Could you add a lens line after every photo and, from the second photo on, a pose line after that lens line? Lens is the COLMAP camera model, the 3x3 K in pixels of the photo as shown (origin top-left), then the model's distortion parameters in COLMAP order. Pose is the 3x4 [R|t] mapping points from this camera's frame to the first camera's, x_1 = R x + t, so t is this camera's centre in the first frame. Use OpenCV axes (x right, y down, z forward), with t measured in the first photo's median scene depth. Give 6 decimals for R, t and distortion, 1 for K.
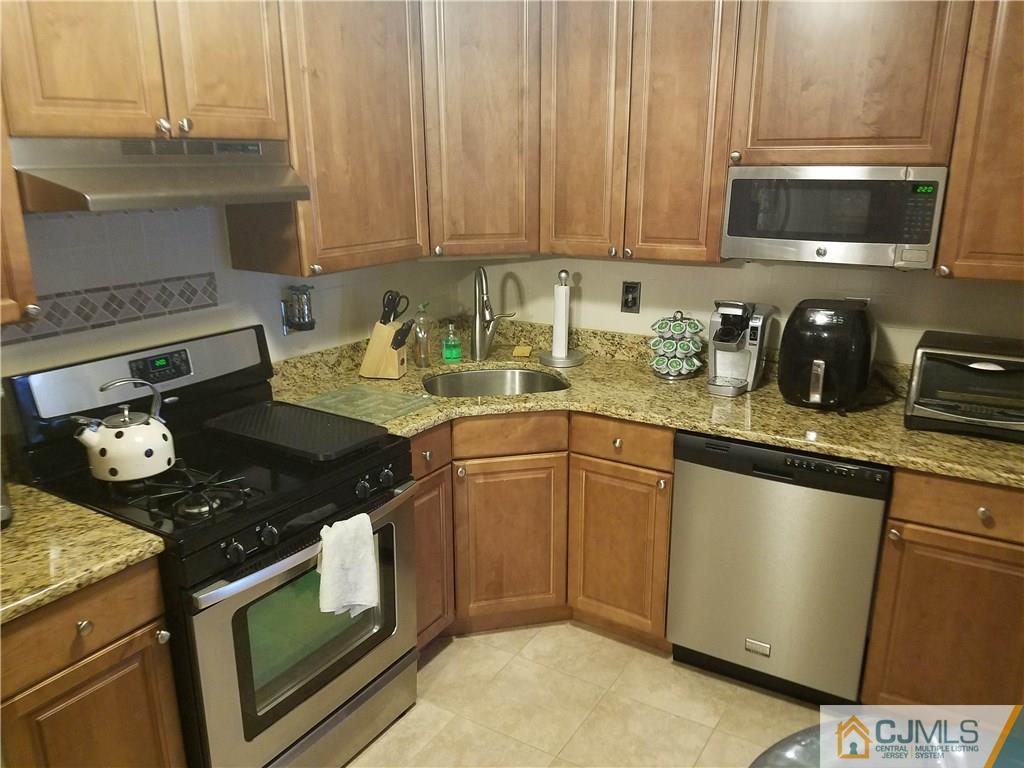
lens RADIAL K [[788.1, 0, 508.1], [0, 788.1, 404.1], [0, 0, 1]] dist [0.119590, -0.098619]
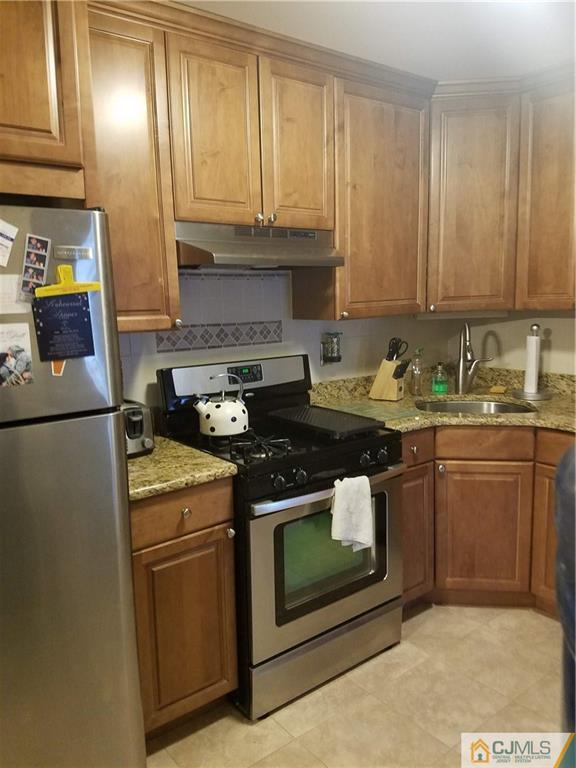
lens RADIAL K [[590.7, 0, 275.1], [0, 590.7, 386.4], [0, 0, 1]] dist [0.145688, -0.235429]
pose [[0.936336, 0.032165, -0.349630, 0.023671], [-0.081122, 0.988670, -0.126295, 0.100262], [0.341606, 0.146617, 0.928336, -0.039137]]
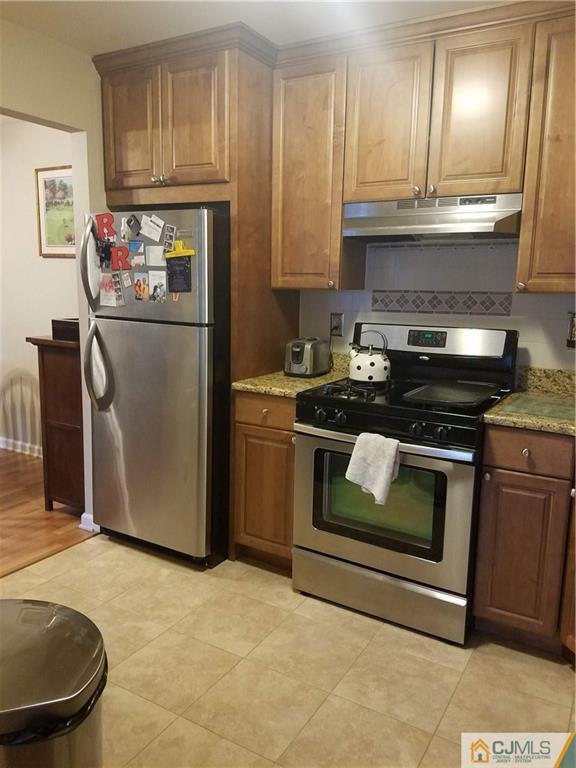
lens RADIAL K [[590.7, 0, 283.2], [0, 590.7, 388.5], [0, 0, 1]] dist [0.145688, -0.235429]
pose [[0.010564, 0.175472, -0.984428, 0.680620], [-0.314790, 0.935011, 0.163285, -0.046826], [0.949102, 0.308163, 0.065114, 0.557390]]
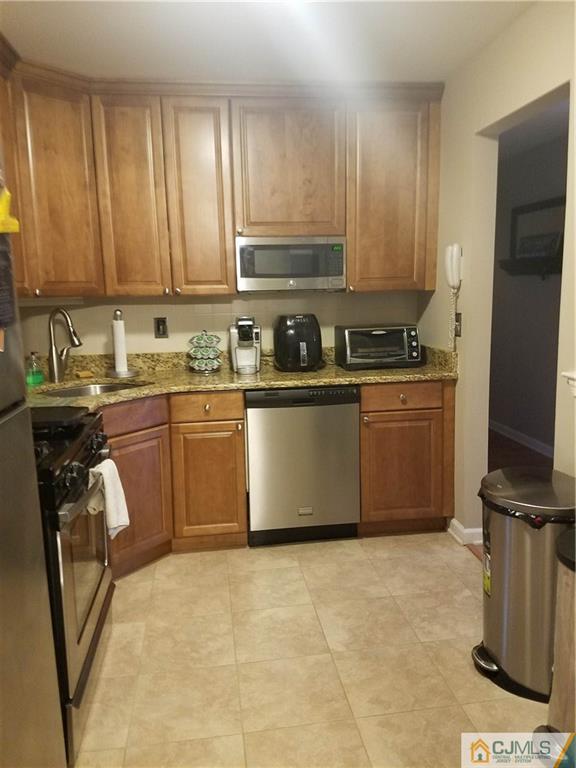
lens RADIAL K [[590.7, 0, 292.3], [0, 590.7, 387.0], [0, 0, 1]] dist [0.145688, -0.235429]
pose [[0.764290, -0.116902, 0.634188, -0.450726], [0.209263, 0.975173, -0.072435, 0.125957], [-0.609975, 0.188073, 0.769778, 0.009966]]
